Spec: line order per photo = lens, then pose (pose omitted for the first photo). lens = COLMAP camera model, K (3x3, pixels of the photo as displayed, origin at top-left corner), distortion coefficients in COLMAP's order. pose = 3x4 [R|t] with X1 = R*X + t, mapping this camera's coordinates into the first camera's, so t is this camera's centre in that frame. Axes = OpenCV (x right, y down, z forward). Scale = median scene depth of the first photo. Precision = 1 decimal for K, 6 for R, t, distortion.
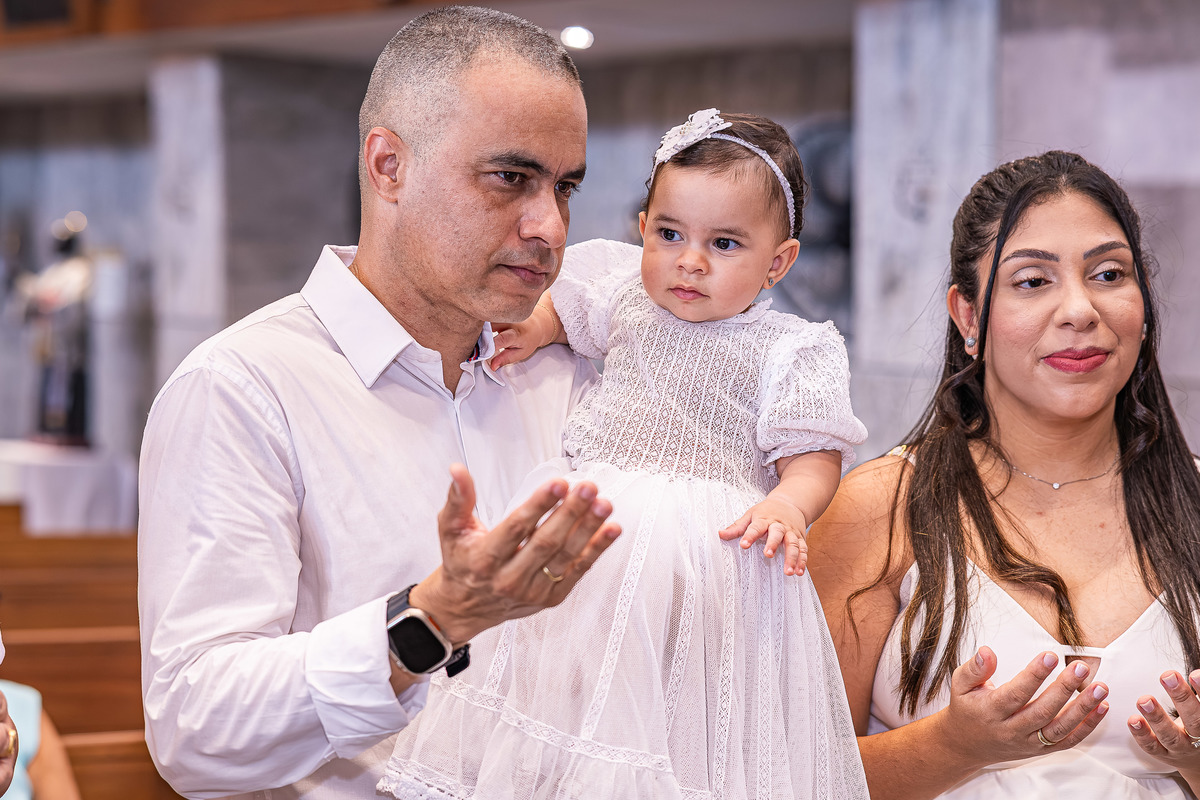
lens RADIAL K [[2896.1, 0, 600.0], [0, 2896.1, 400.0], [0, 0, 1]] dist [0.628614, 0.065031]
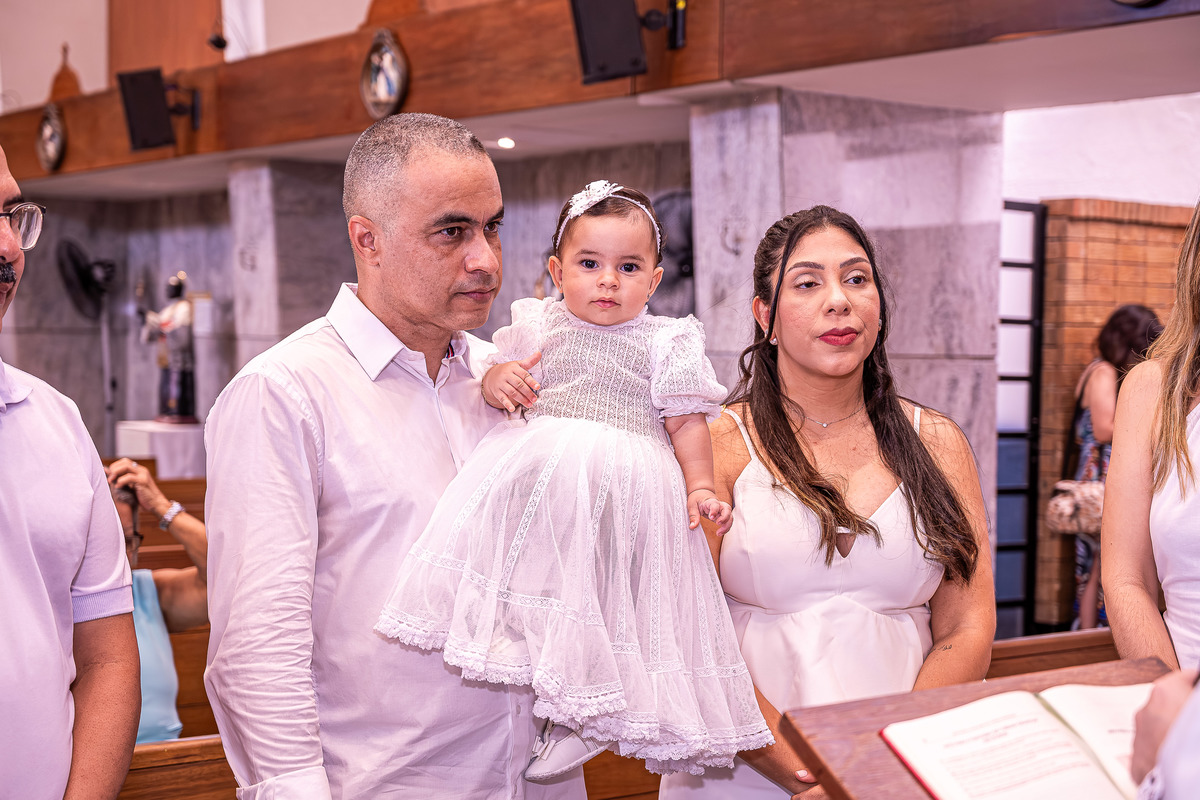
lens RADIAL K [[1919.9, 0, 600.0], [0, 1919.9, 400.0], [0, 0, 1]] dist [-0.014007, 0.028763]
pose [[0.998856, -0.032426, 0.035152, 0.001636], [0.032075, 0.999430, 0.010515, 0.000623], [-0.035473, -0.009375, 0.999327, 0.009112]]
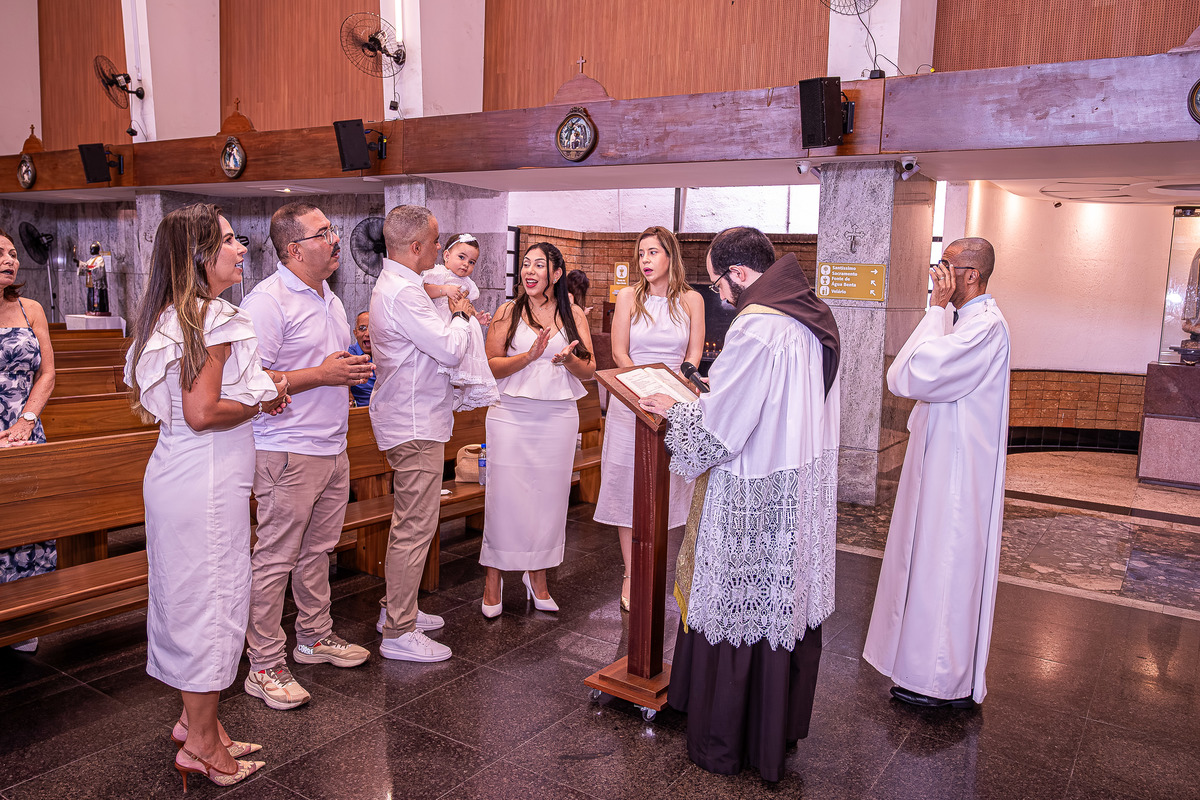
lens RADIAL K [[900.4, 0, 600.5], [0, 900.4, 373.6], [0, 0, 1]] dist [-0.007073, -0.004470]
pose [[0.917322, -0.052942, 0.394611, -0.121476], [0.018144, 0.995649, 0.091401, 0.000749], [-0.397733, -0.076684, 0.914291, -0.152743]]
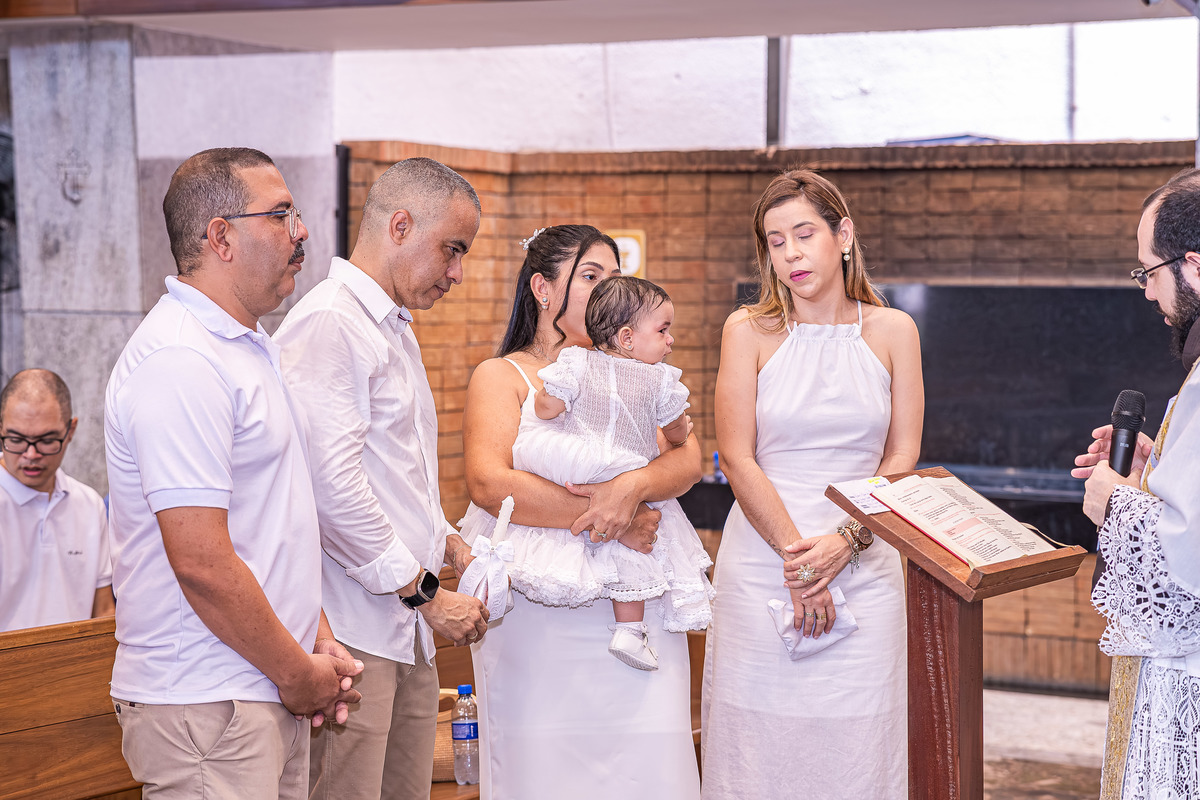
lens RADIAL K [[2936.4, 0, 563.1], [0, 2936.4, 399.2], [0, 0, 1]] dist [0.295529, -0.083540]
pose [[0.894321, -0.054928, 0.444041, -0.308351], [0.044804, 0.998442, 0.033269, -0.005761], [-0.445177, -0.009858, 0.895389, -0.352383]]
